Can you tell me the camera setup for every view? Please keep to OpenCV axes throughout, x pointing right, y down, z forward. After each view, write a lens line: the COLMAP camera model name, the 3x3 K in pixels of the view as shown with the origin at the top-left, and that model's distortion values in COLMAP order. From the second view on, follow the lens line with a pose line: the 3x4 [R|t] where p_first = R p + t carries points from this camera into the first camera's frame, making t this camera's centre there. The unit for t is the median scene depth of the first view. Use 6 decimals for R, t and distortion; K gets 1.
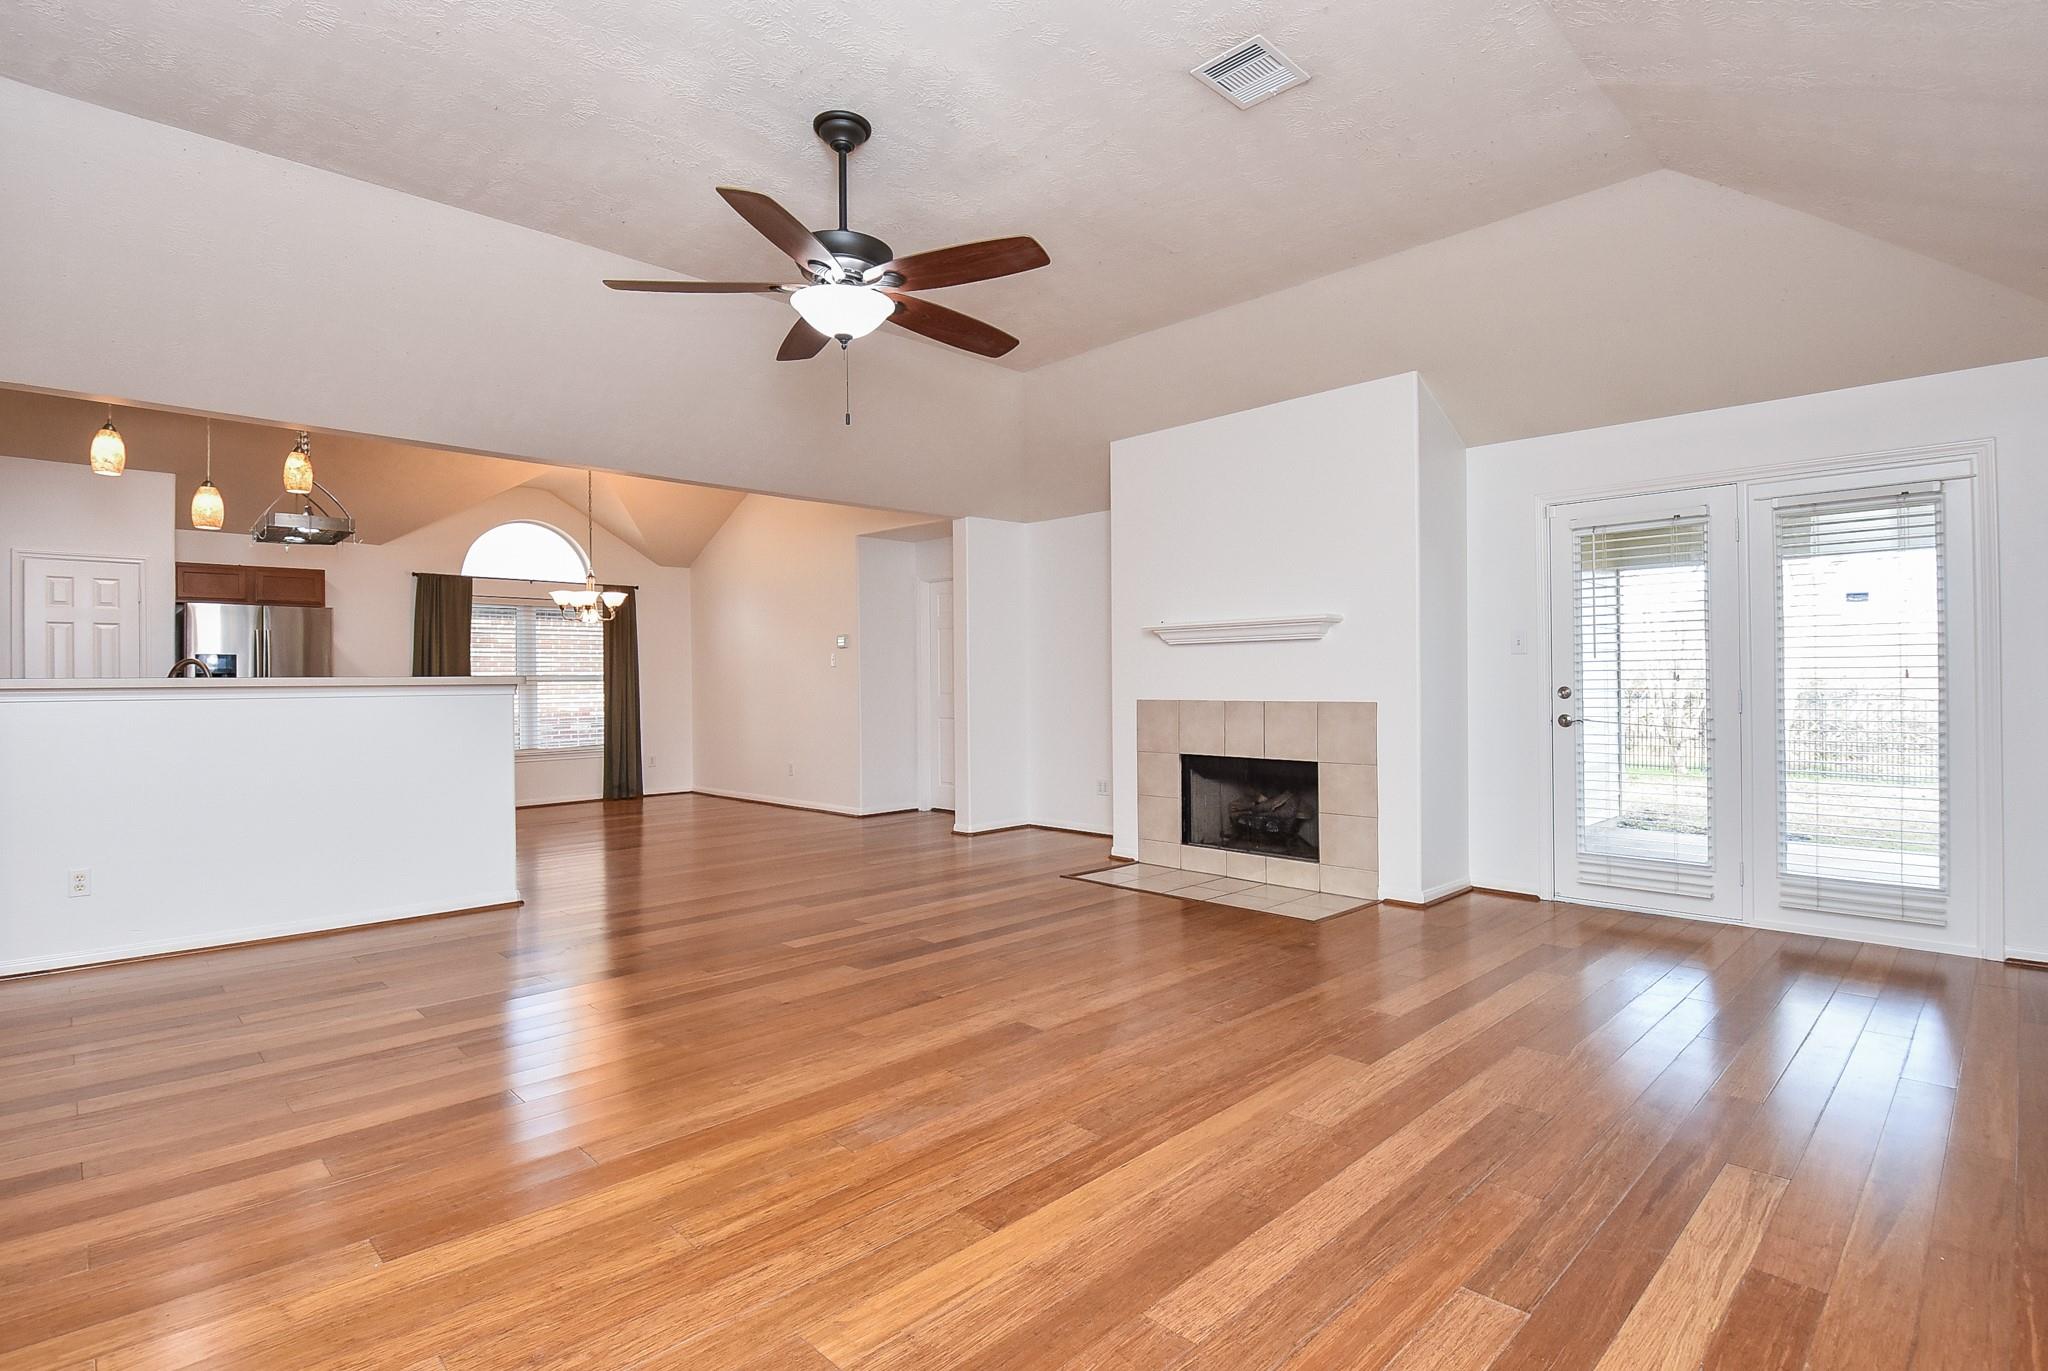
lens RADIAL K [[979.7, 0, 1033.1], [0, 979.7, 675.5], [0, 0, 1]] dist [-0.013800, -0.001730]
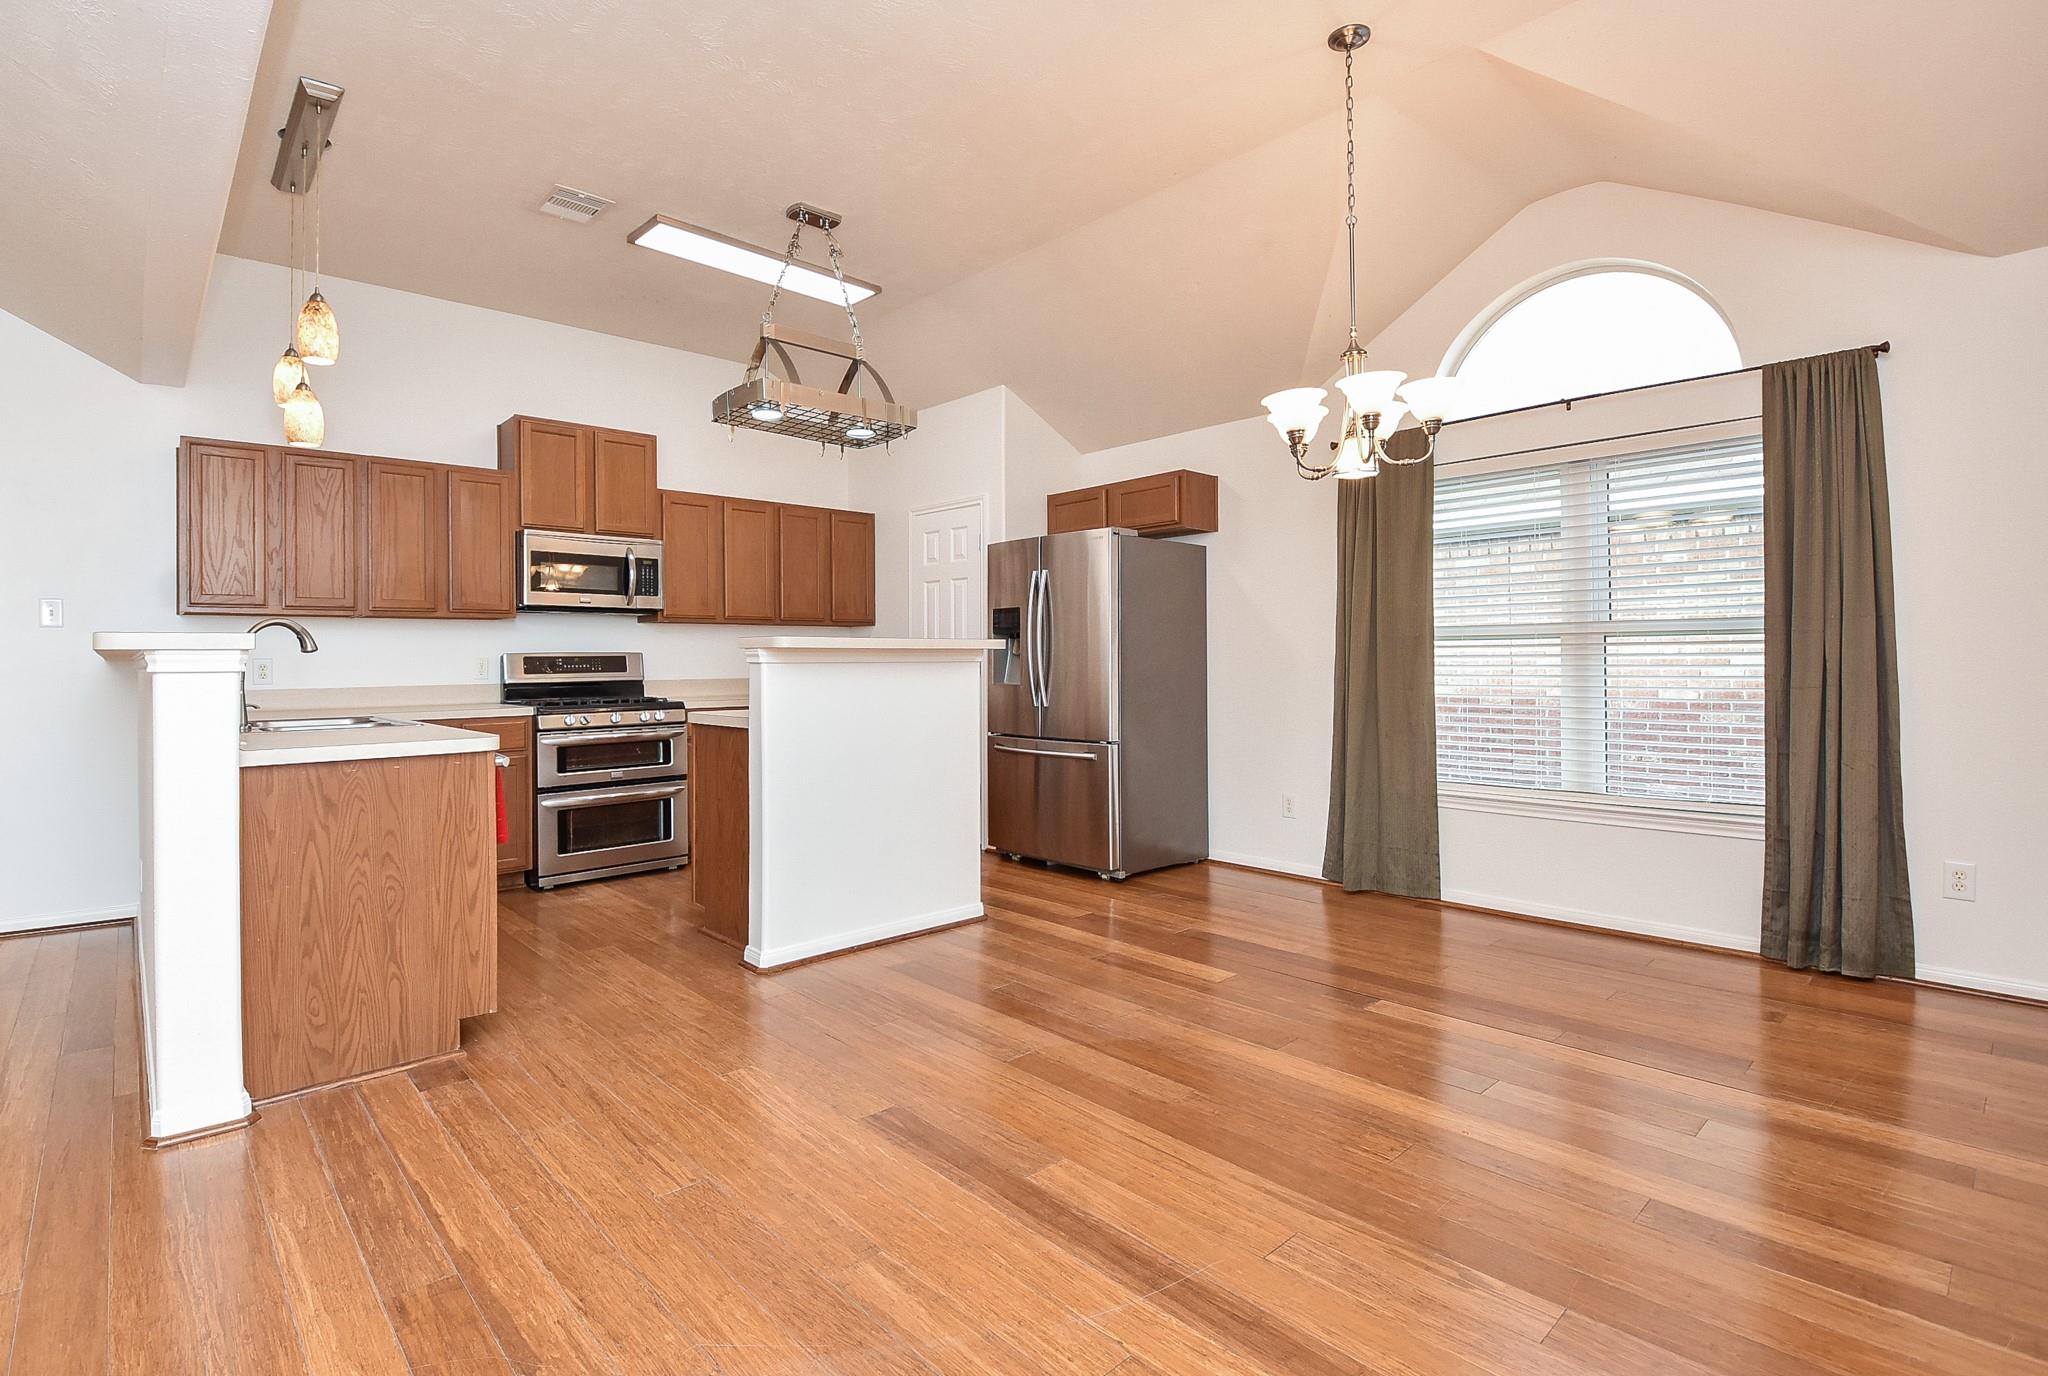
lens RADIAL K [[944.3, 0, 960.5], [0, 944.3, 659.0], [0, 0, 1]] dist [0.000457, -0.009389]
pose [[-0.037922, 0.011423, -0.999215, -0.248397], [0.015381, 0.999823, 0.010846, 0.022991], [0.999162, -0.014958, -0.038091, 2.252332]]
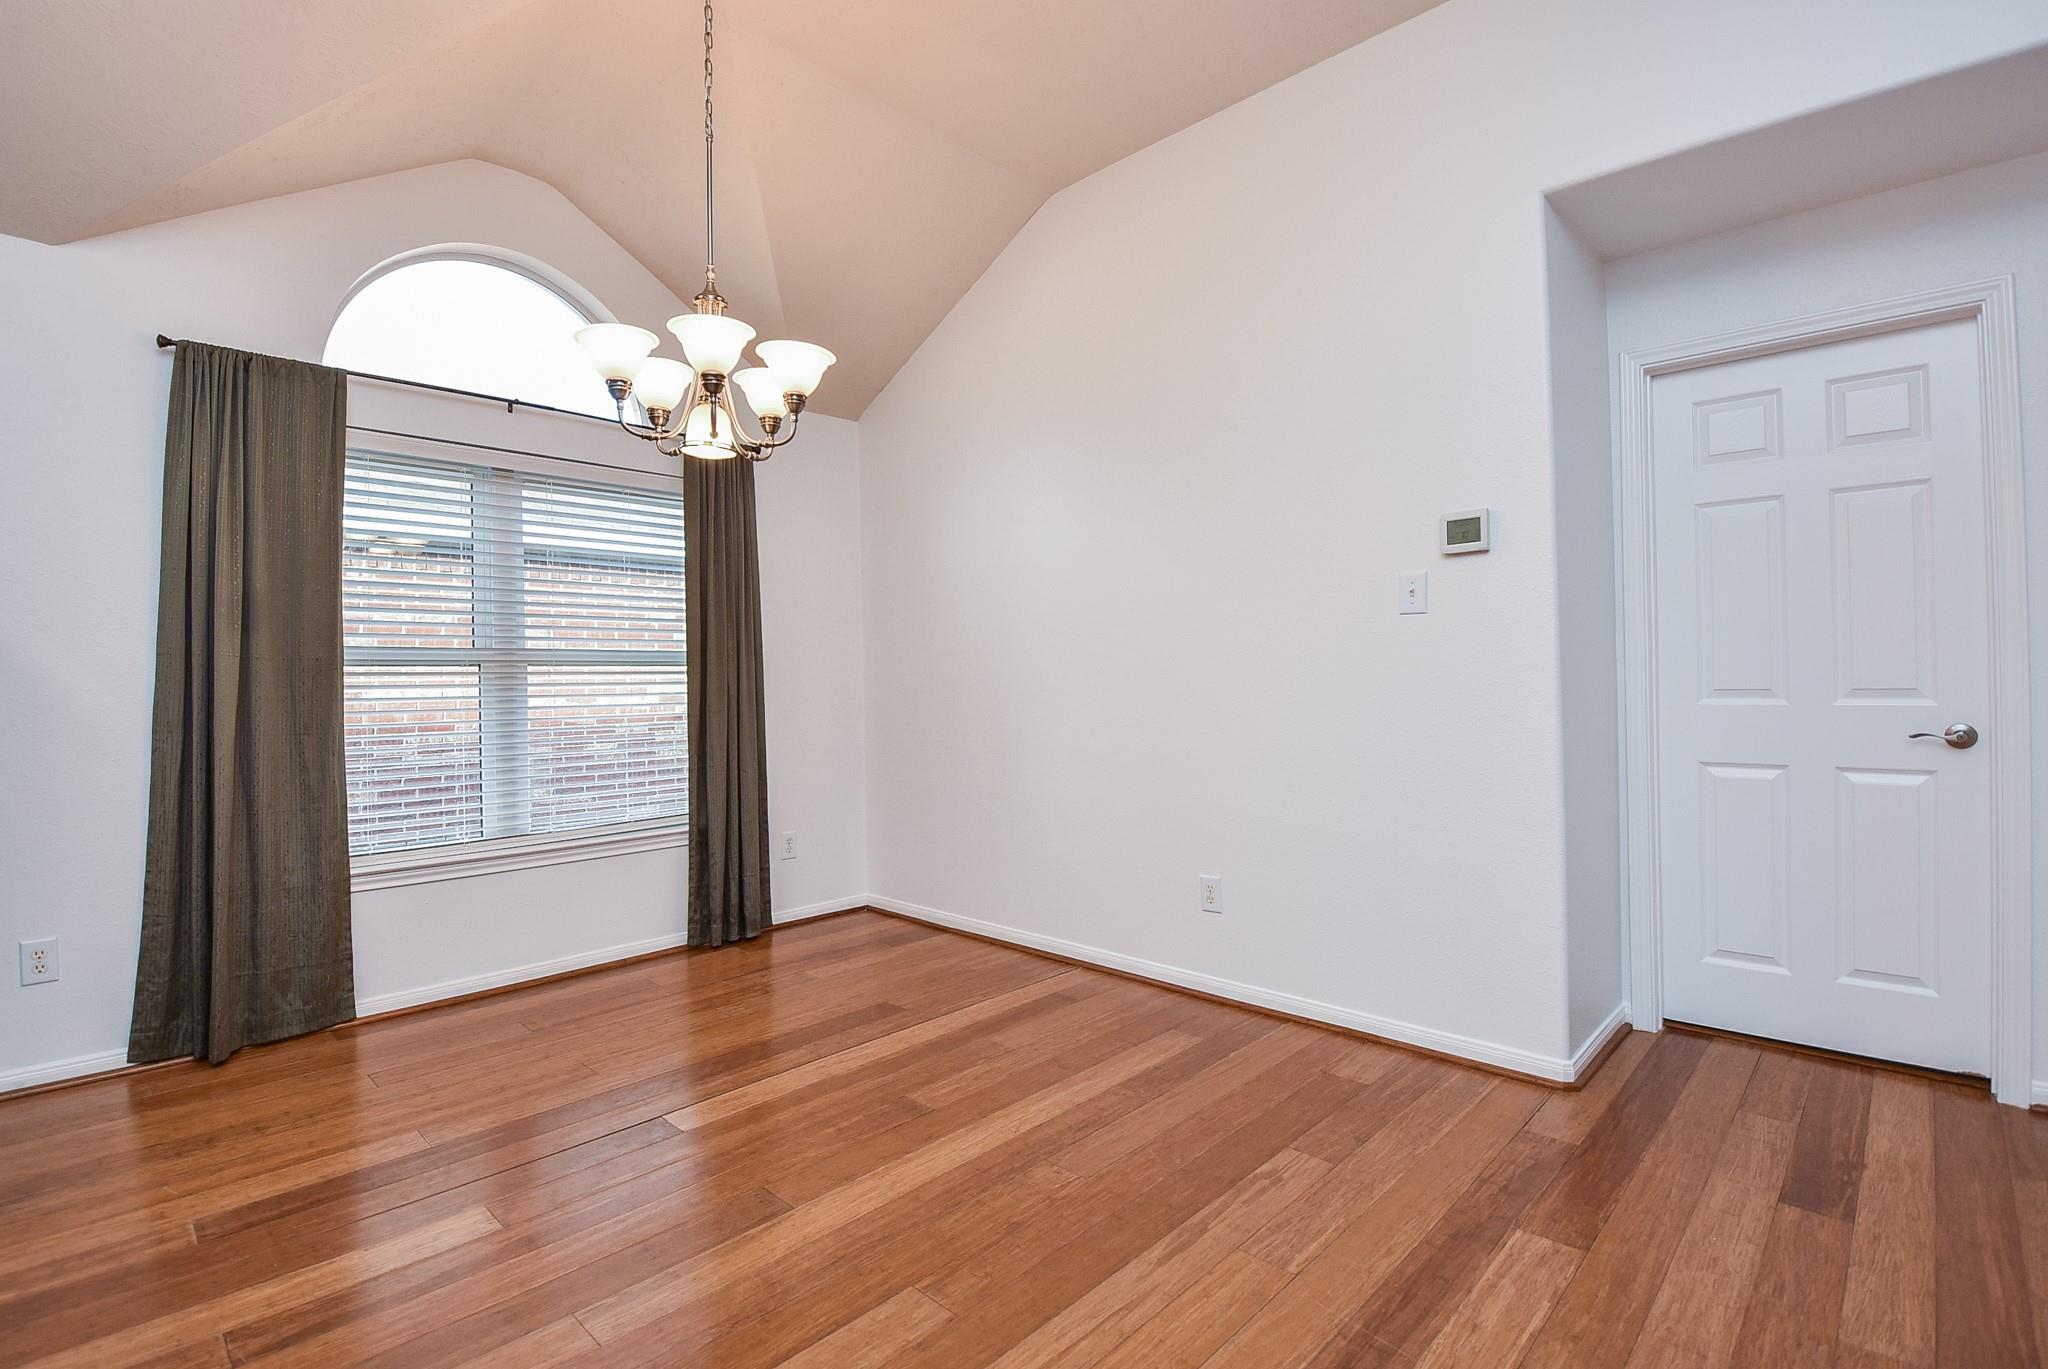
lens RADIAL K [[944.3, 0, 1020.6], [0, 944.3, 679.4], [0, 0, 1]] dist [0.000457, -0.009389]
pose [[0.999527, -0.000054, 0.030761, -0.973978], [-0.000139, 0.999980, 0.006289, 0.030338], [-0.030761, -0.006291, 0.999507, 1.862744]]
